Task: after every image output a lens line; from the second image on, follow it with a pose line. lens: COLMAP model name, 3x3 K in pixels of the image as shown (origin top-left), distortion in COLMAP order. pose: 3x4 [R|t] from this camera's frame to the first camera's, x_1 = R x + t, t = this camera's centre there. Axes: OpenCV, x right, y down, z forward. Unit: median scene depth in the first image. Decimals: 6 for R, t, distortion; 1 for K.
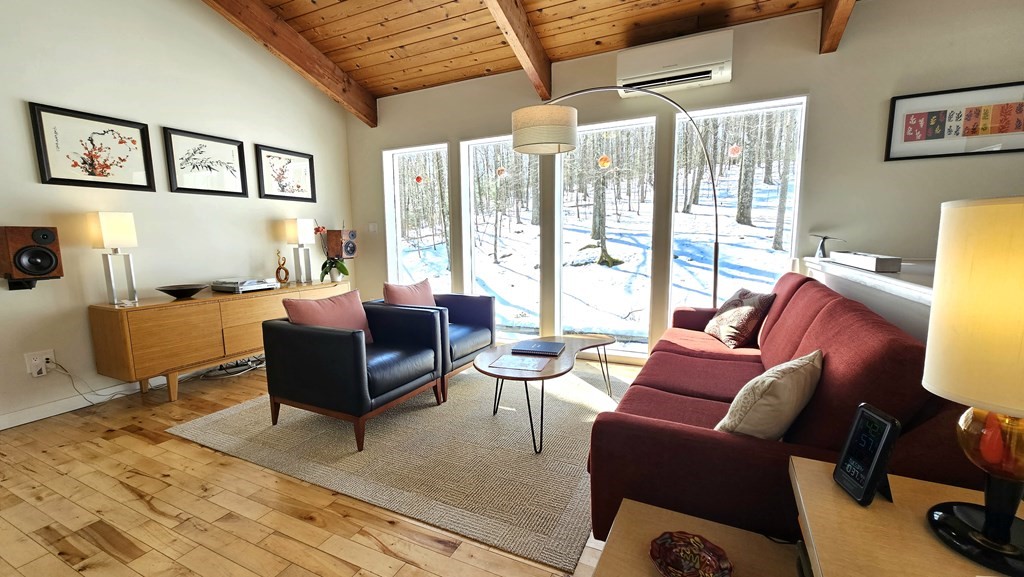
lens RADIAL K [[414.7, 0, 519.3], [0, 414.7, 290.9], [0, 0, 1]] dist [-0.004521, 0.000240]
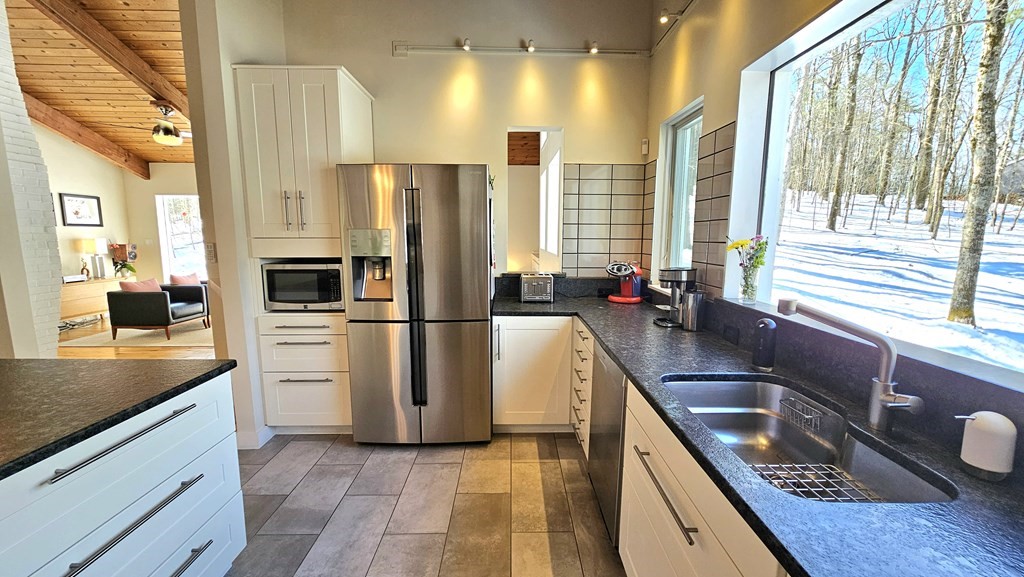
lens RADIAL K [[414.7, 0, 520.1], [0, 414.7, 289.6], [0, 0, 1]] dist [-0.004521, 0.000240]
pose [[0.890218, -0.043778, 0.453427, 0.261925], [0.041719, 0.999023, 0.014547, 0.090478], [-0.453621, 0.005966, 0.891175, -1.481728]]
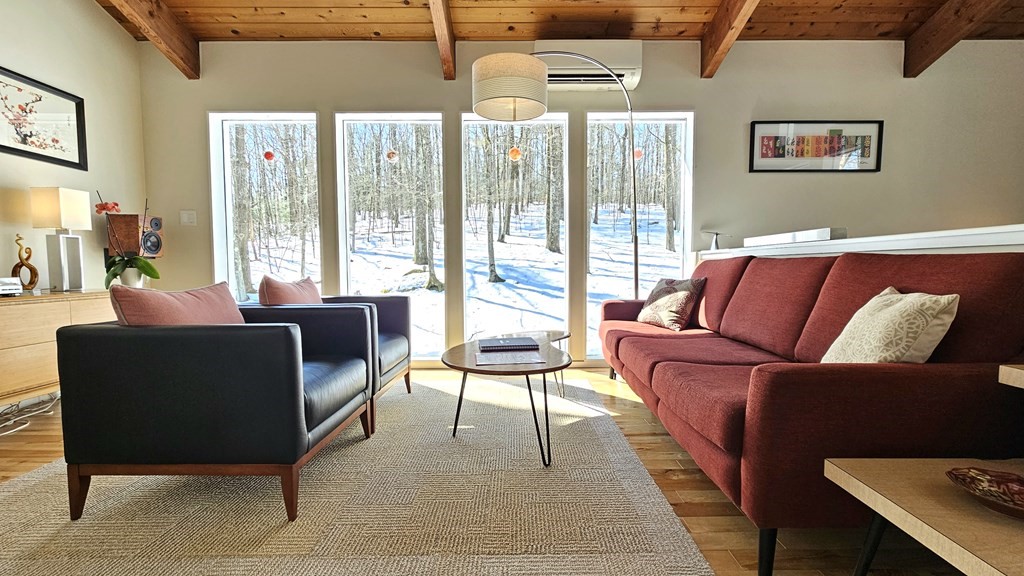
lens RADIAL K [[422.0, 0, 513.3], [0, 422.0, 291.7], [0, 0, 1]] dist [0.000887, -0.000980]
pose [[0.900664, -0.015610, 0.434235, -0.238979], [0.049242, 0.996583, -0.066309, 0.070277], [-0.431717, 0.081104, 0.898356, 0.176257]]
